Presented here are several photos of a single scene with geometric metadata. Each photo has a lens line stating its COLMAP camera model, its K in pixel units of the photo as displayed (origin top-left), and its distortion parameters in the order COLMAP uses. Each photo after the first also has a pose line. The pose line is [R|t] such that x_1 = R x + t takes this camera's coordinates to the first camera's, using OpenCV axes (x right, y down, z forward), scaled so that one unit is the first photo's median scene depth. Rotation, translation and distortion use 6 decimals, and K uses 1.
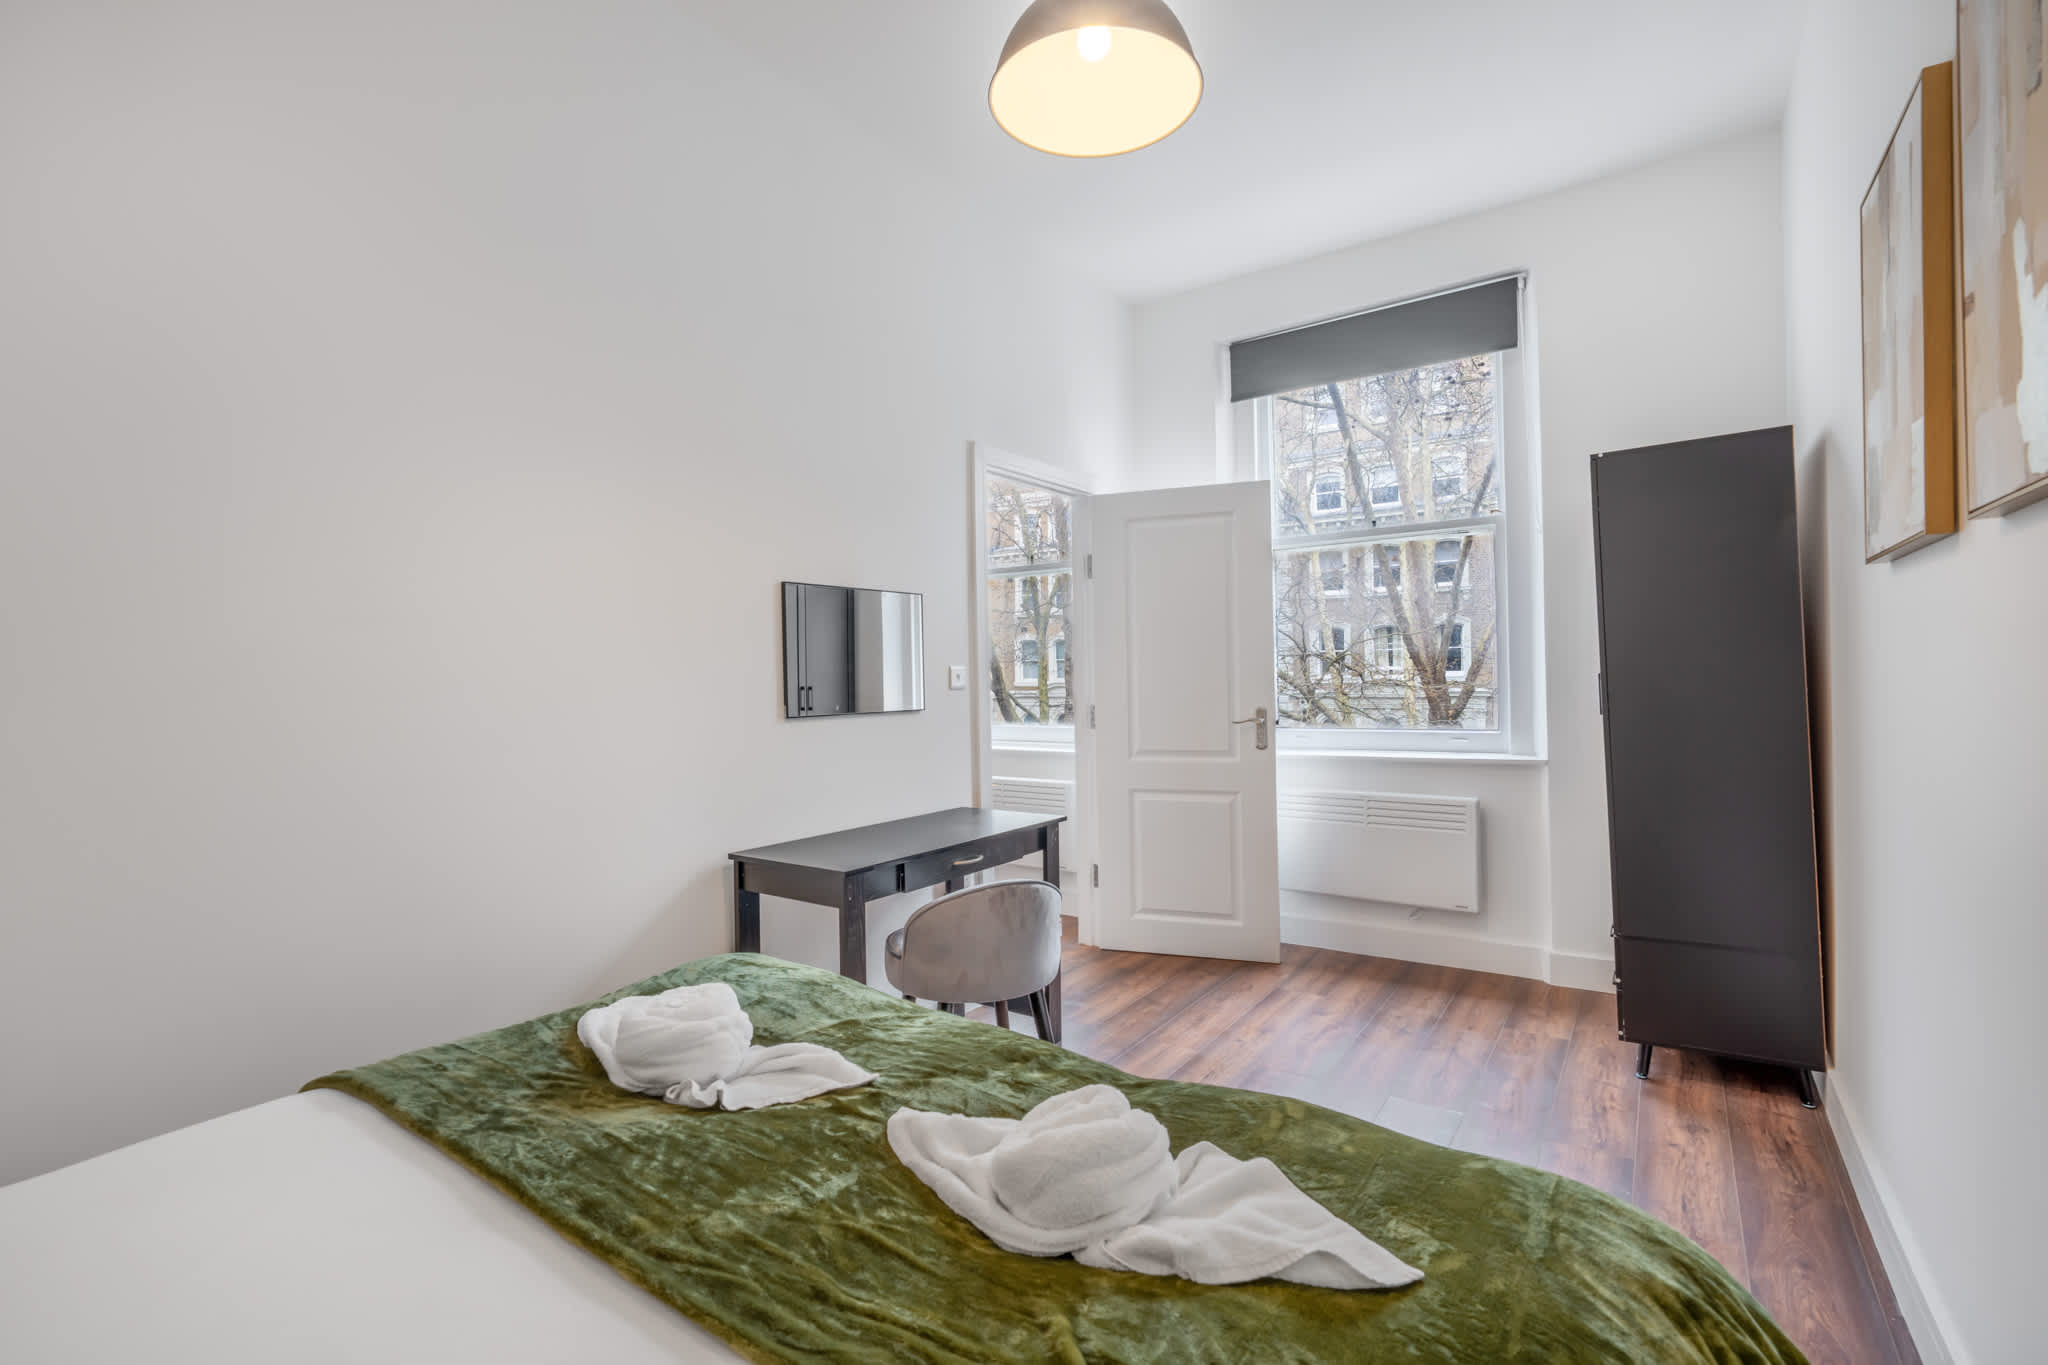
lens RADIAL K [[916.5, 0, 1020.4], [0, 916.5, 674.3], [0, 0, 1]] dist [0.000880, 0.000474]
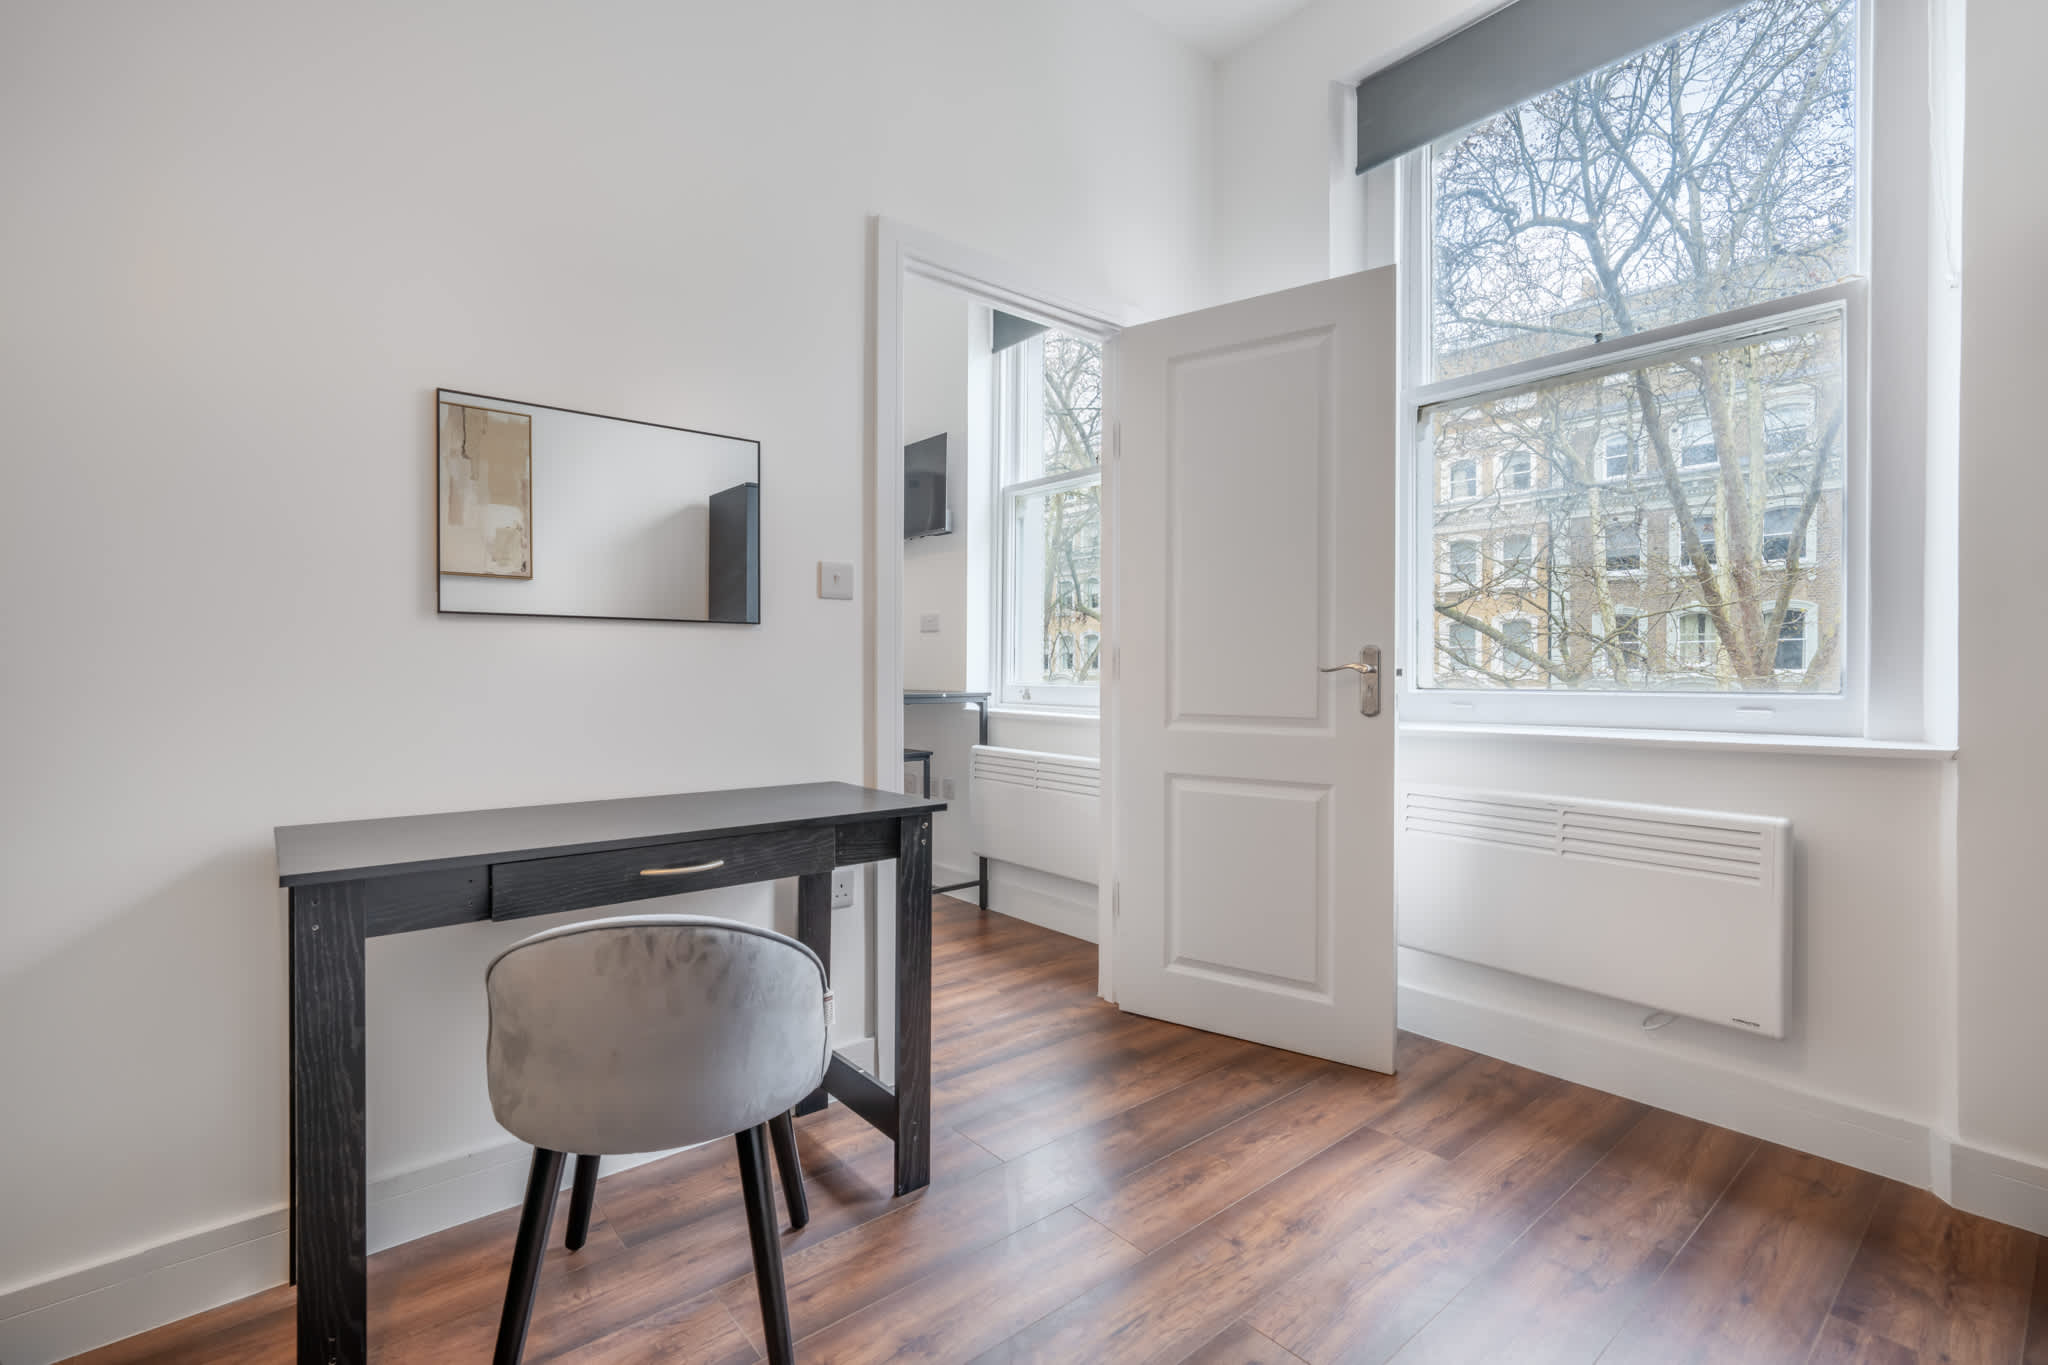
lens RADIAL K [[916.5, 0, 1022.2], [0, 916.5, 674.5], [0, 0, 1]] dist [0.000880, 0.000474]
pose [[0.966802, 0.022951, -0.254493, 0.200412], [-0.020845, 0.999723, 0.010972, 0.054316], [0.254674, -0.005303, 0.967012, 0.370395]]
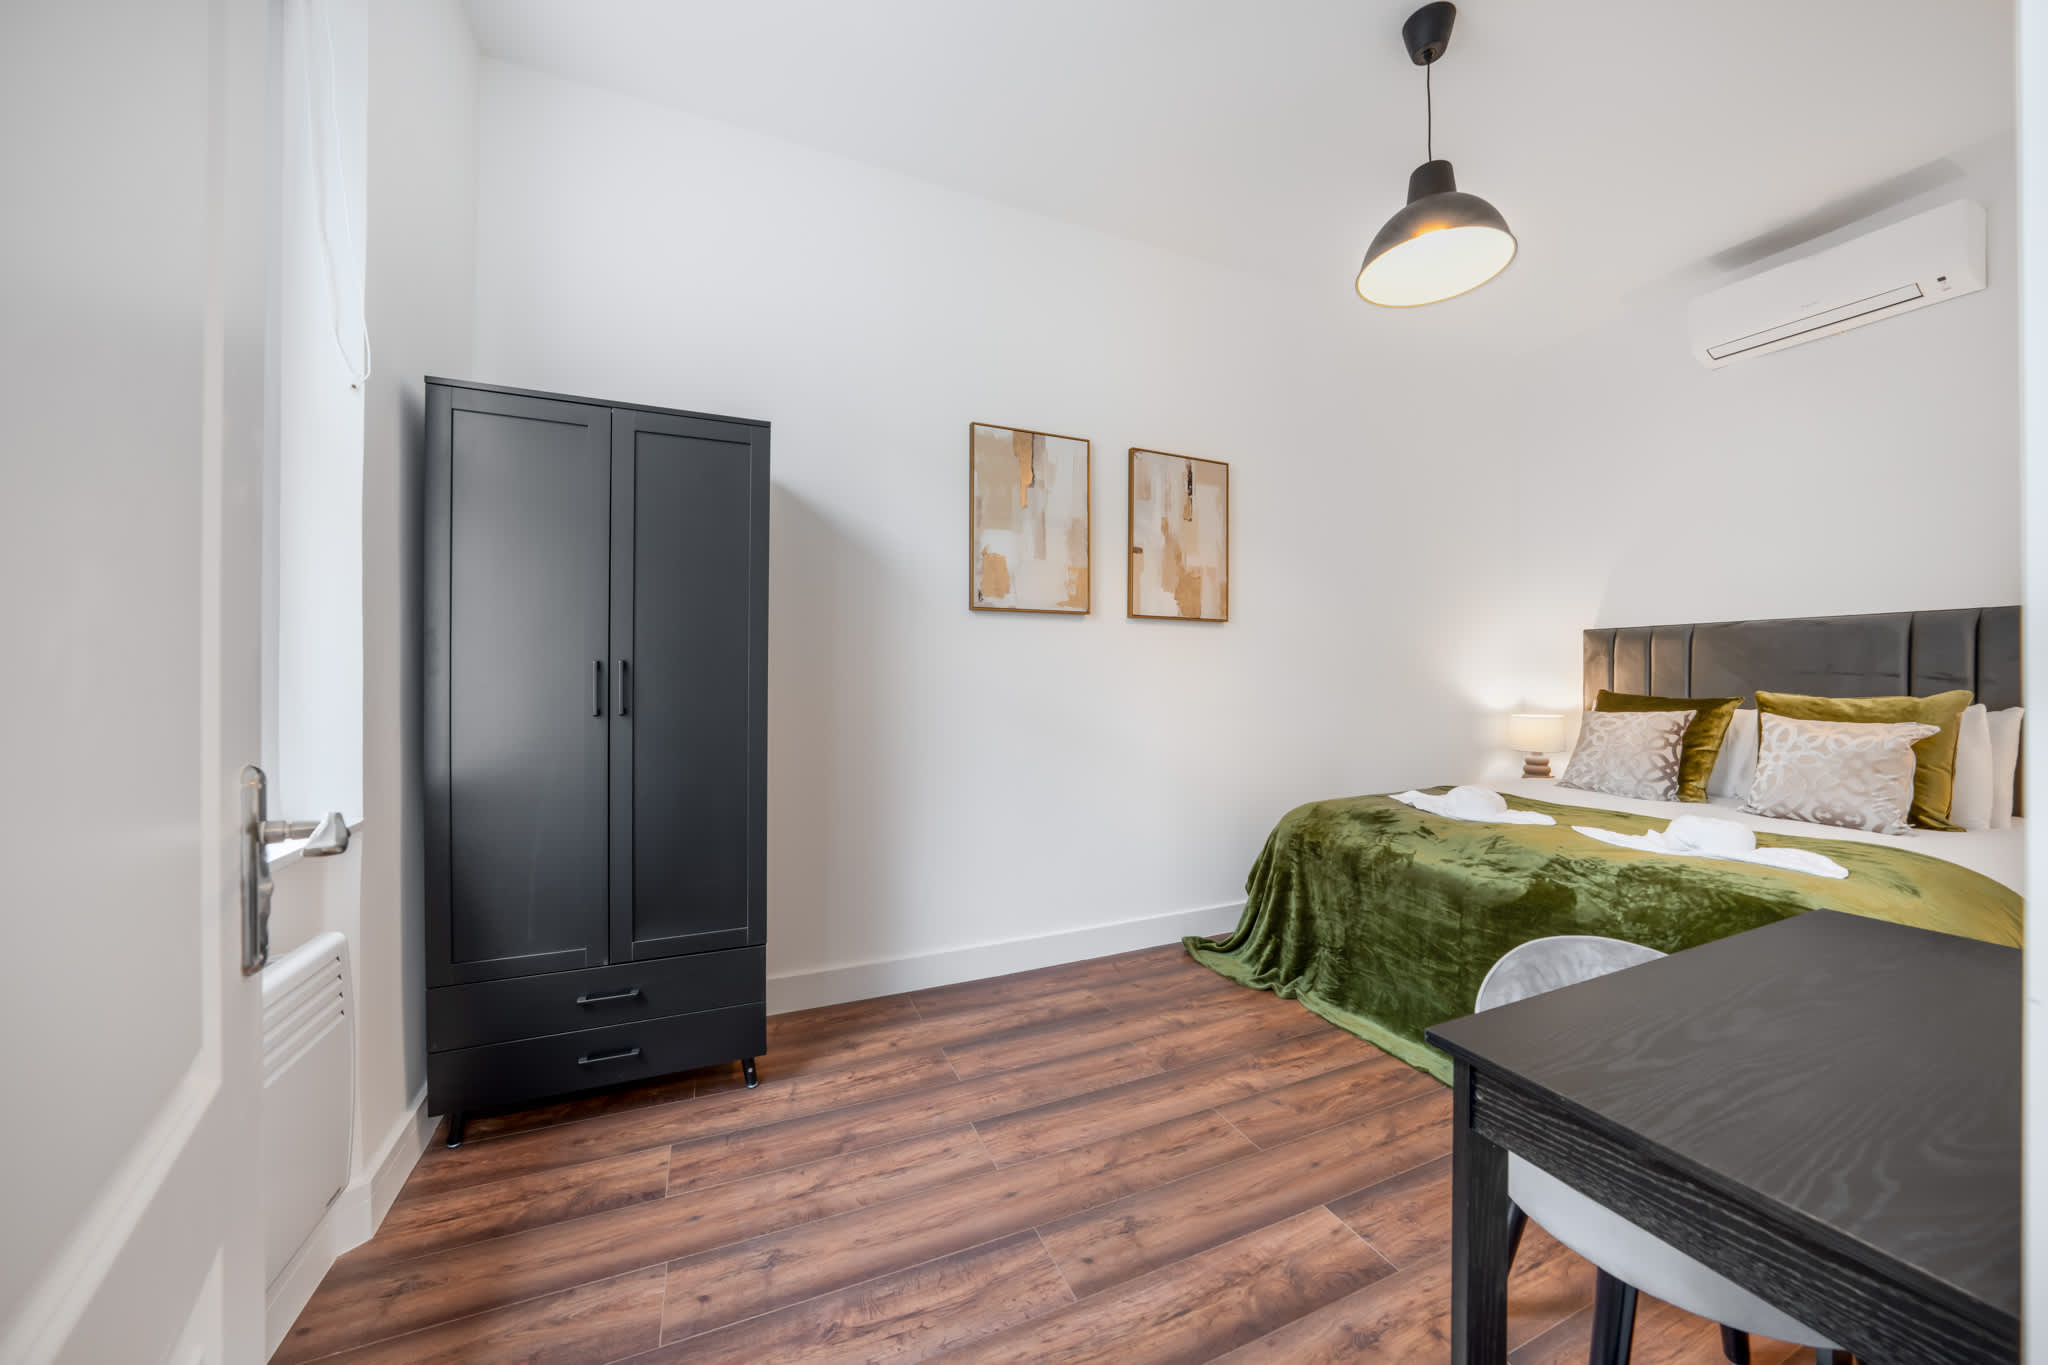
lens RADIAL K [[712.1, 0, 1027.0], [0, 712.1, 683.5], [0, 0, 1]] dist [-0.013029, 0.000257]
pose [[-0.854745, 0.015902, 0.518804, 0.032671], [0.014988, 0.999870, -0.005955, 0.021357], [-0.518831, 0.002685, -0.854873, 1.069278]]
